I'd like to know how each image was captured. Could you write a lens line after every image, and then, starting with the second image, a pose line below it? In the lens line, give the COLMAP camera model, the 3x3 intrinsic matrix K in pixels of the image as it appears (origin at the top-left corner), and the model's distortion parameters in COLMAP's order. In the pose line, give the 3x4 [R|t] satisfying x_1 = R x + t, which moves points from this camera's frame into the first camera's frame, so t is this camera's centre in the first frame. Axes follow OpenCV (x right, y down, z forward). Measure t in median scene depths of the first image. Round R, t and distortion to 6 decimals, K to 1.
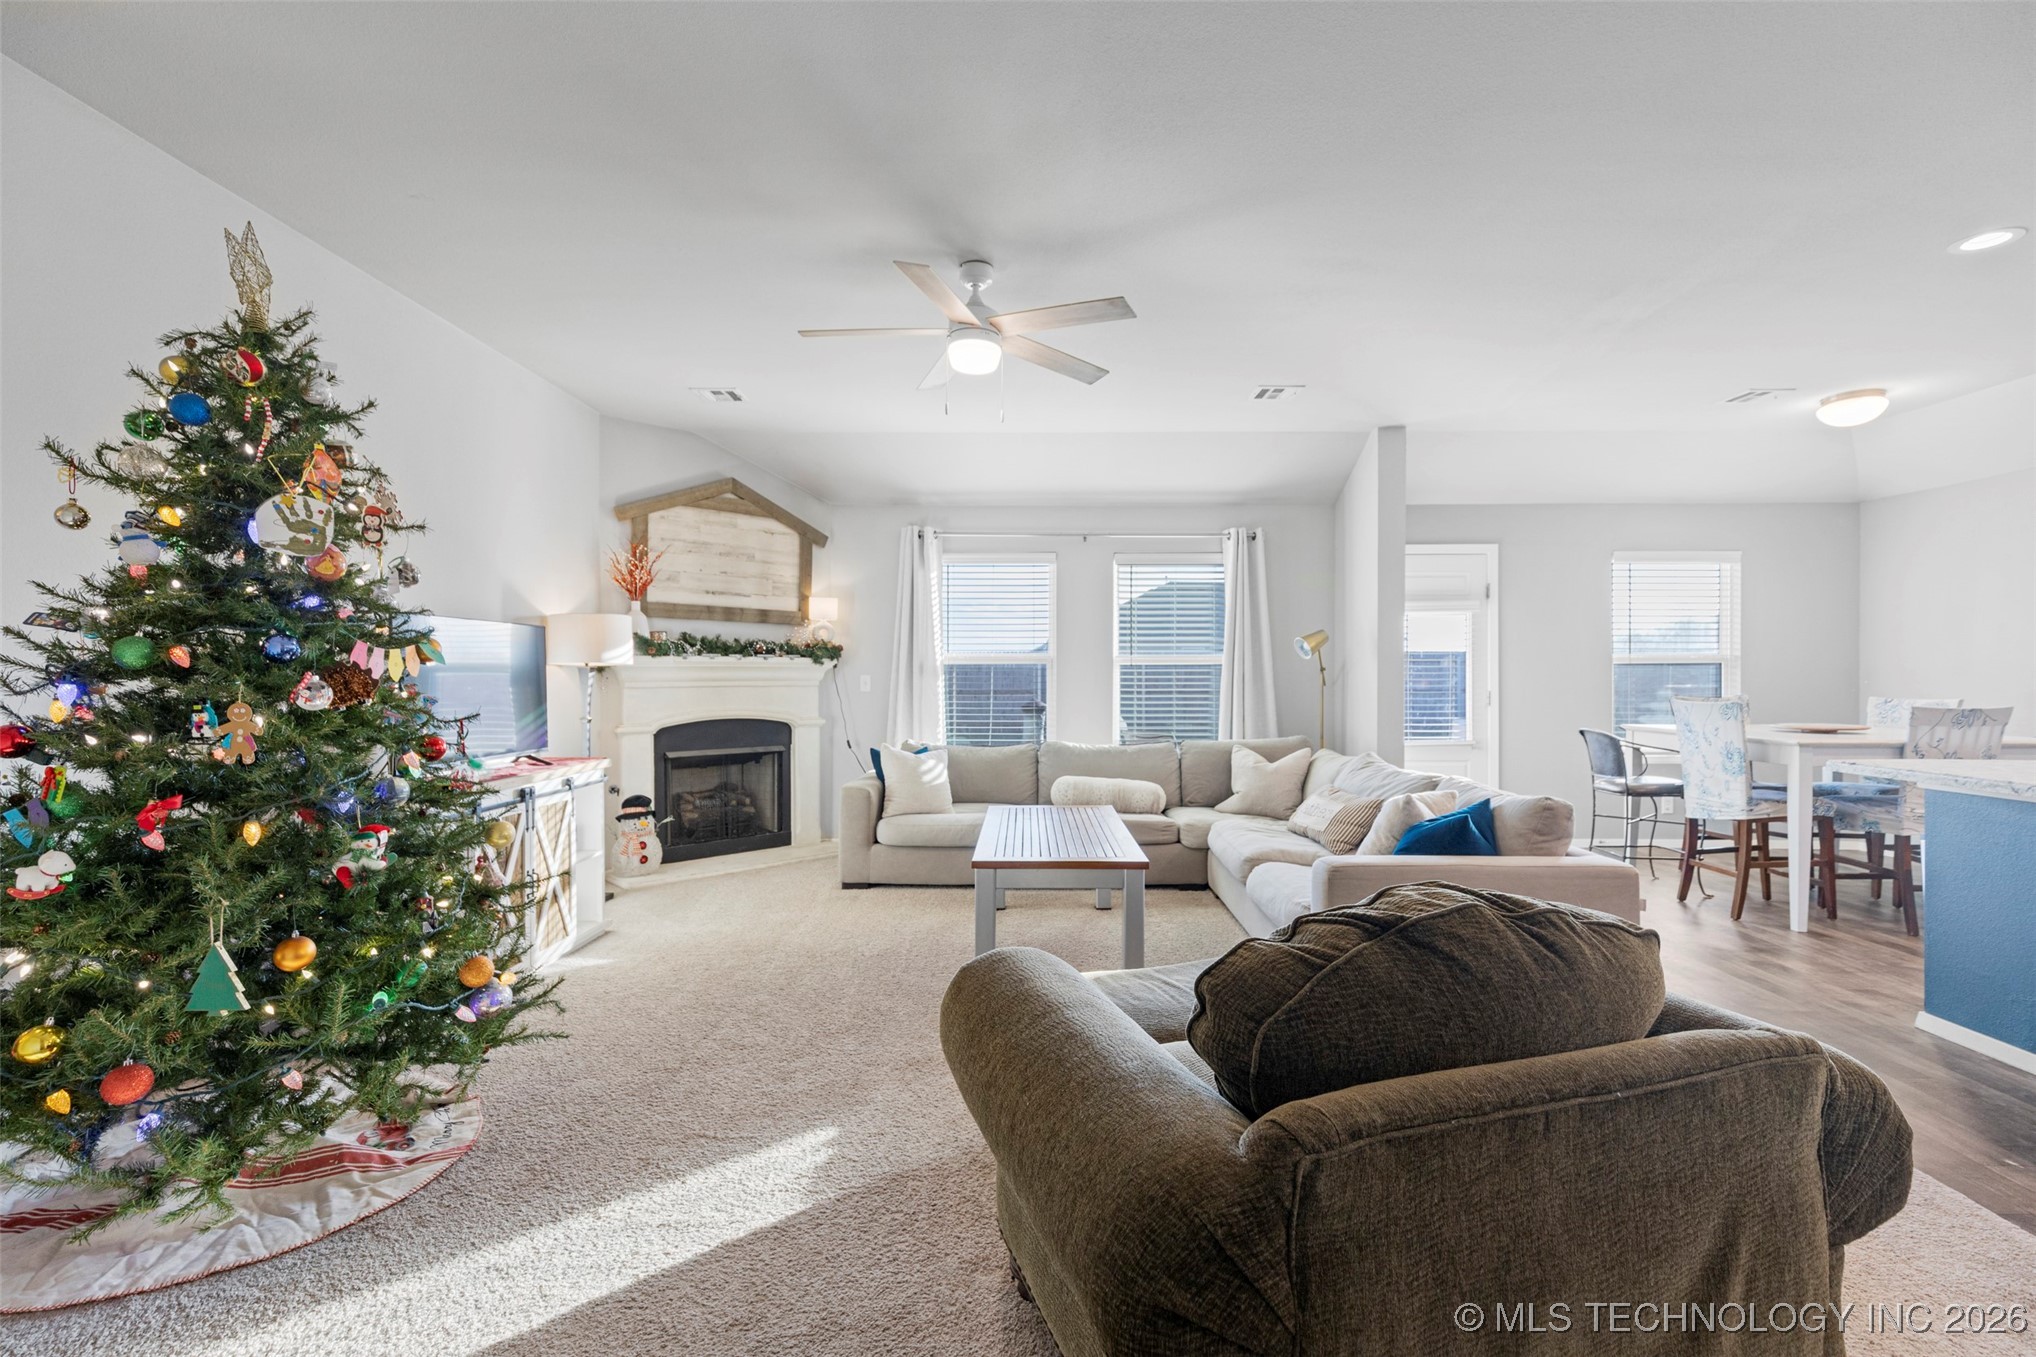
lens RADIAL K [[912.2, 0, 1027.9], [0, 912.2, 677.2], [0, 0, 1]] dist [0.007216, -0.002102]
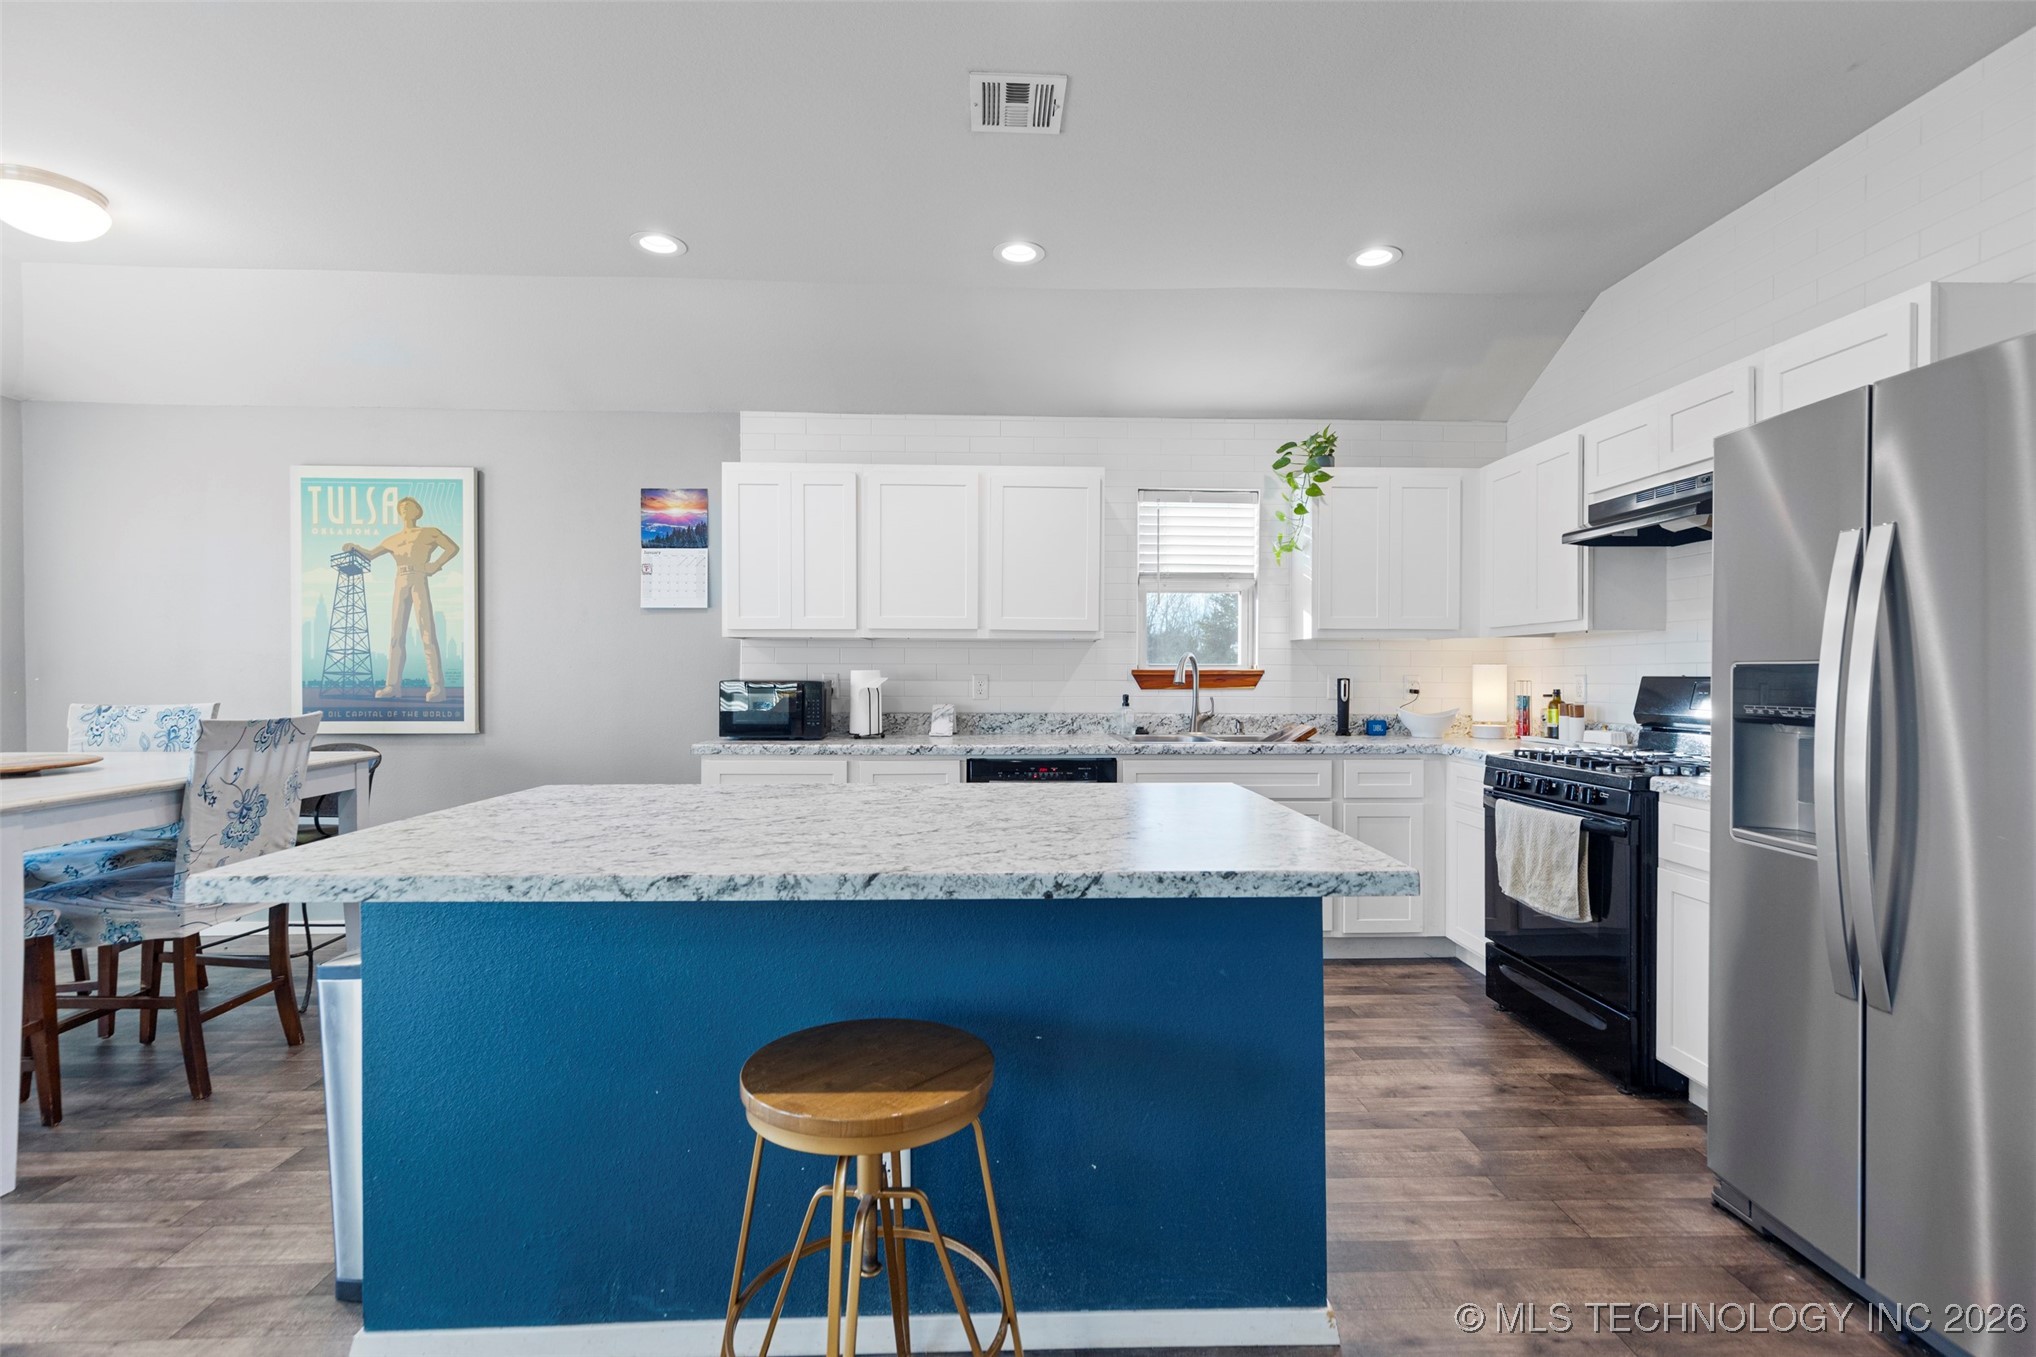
lens RADIAL K [[912.2, 0, 1021.9], [0, 912.2, 676.8], [0, 0, 1]] dist [0.007216, -0.002102]
pose [[-0.047453, -0.009971, 0.998824, 0.252210], [0.003642, 0.999942, 0.010155, -0.000663], [-0.998867, 0.004119, -0.047414, 0.364229]]
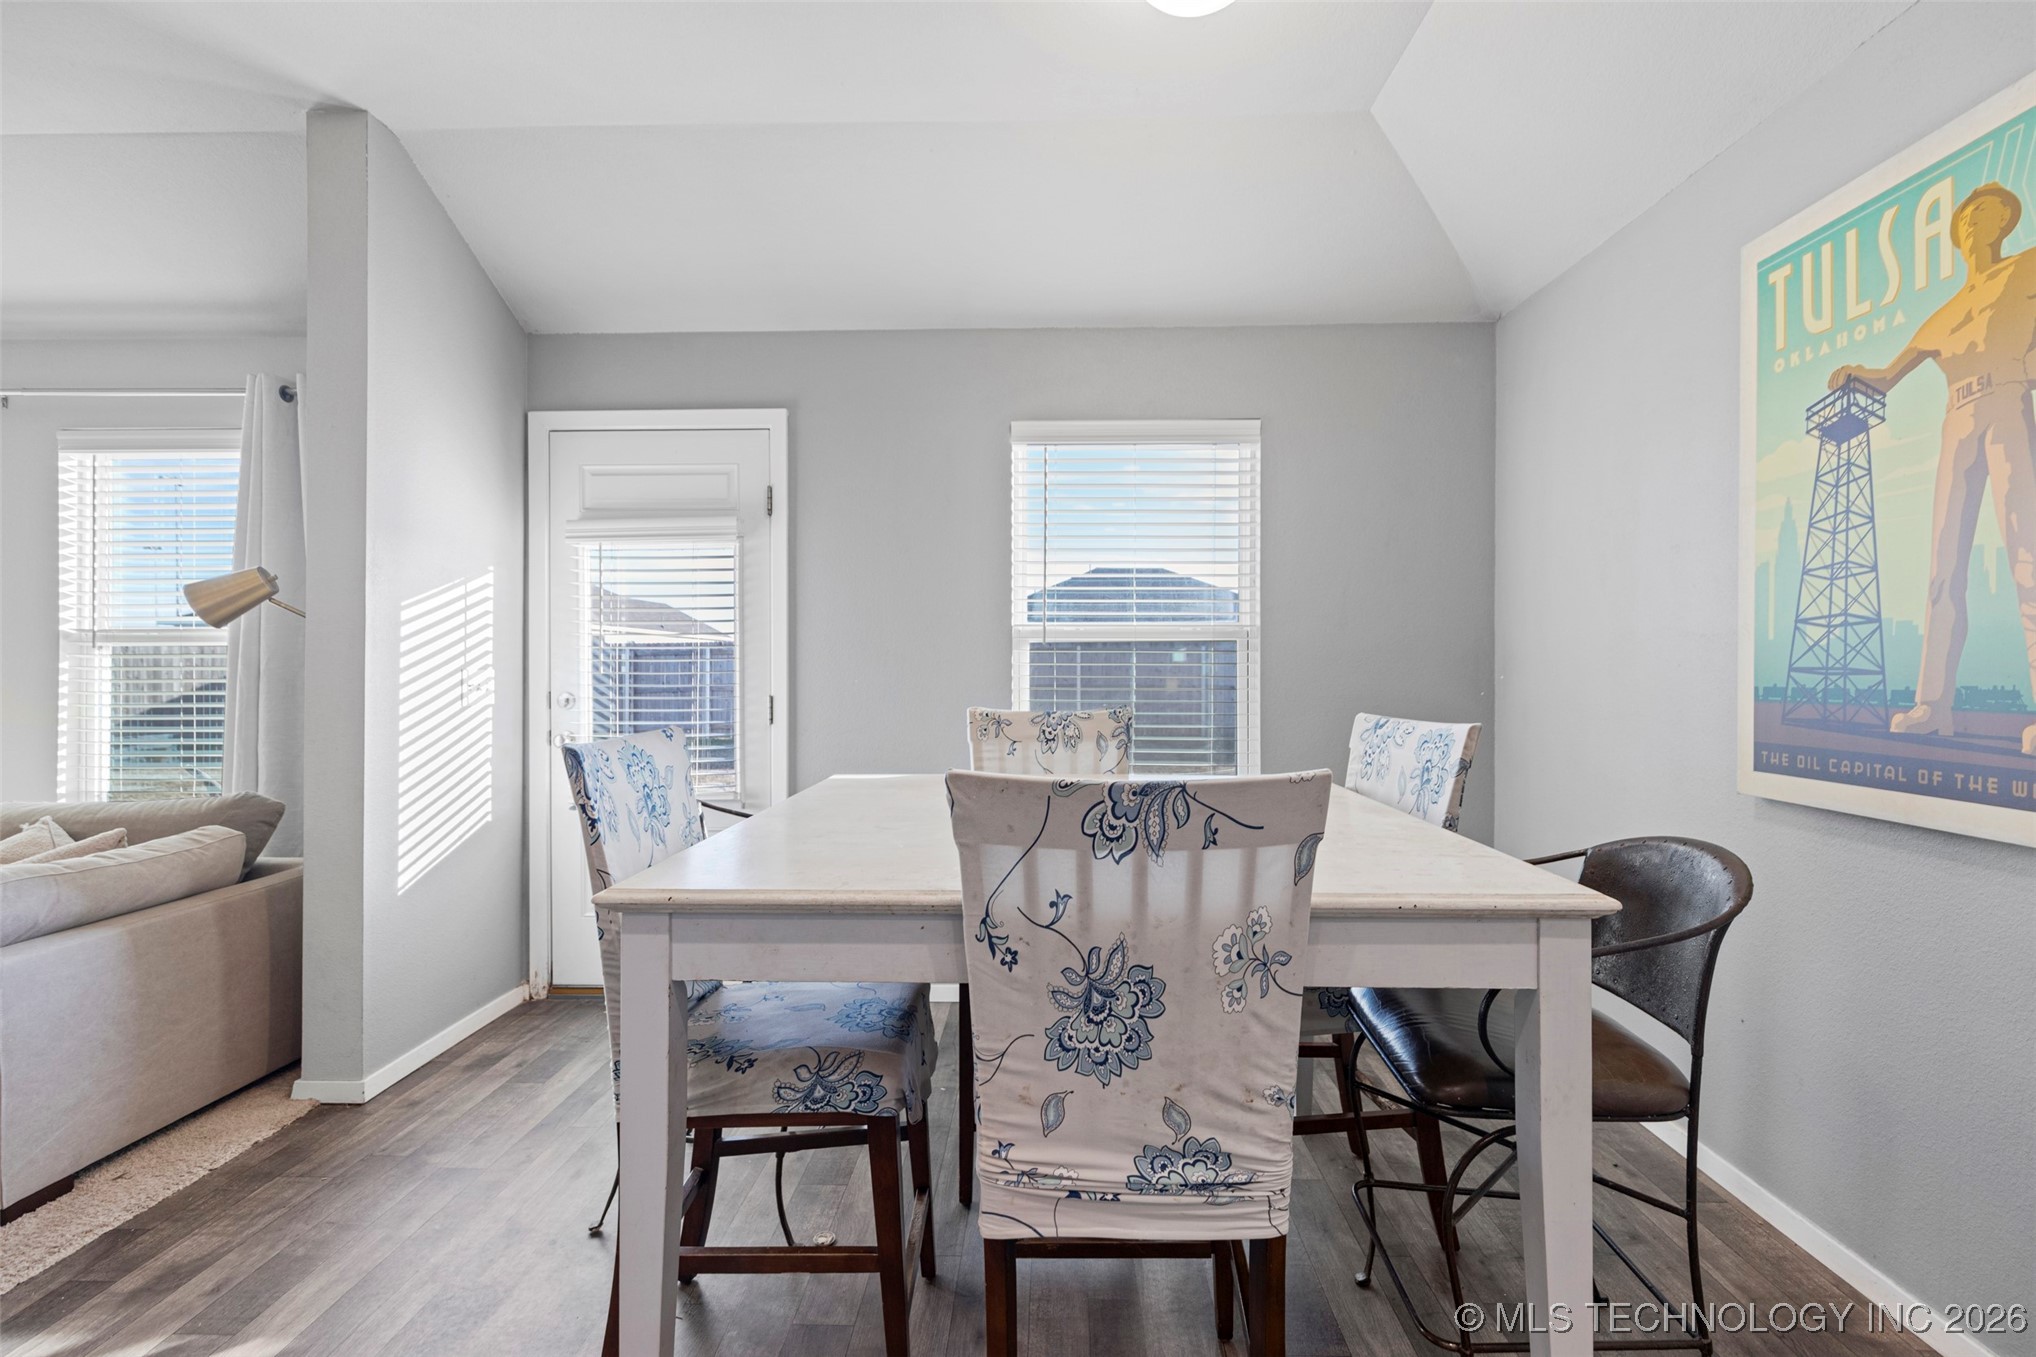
lens RADIAL K [[912.2, 0, 1027.4], [0, 912.2, 672.7], [0, 0, 1]] dist [0.007216, -0.002102]
pose [[0.999874, -0.000438, -0.015866, 0.735981], [0.000468, 0.999998, 0.001850, 0.001956], [0.015865, -0.001858, 0.999872, 0.547728]]
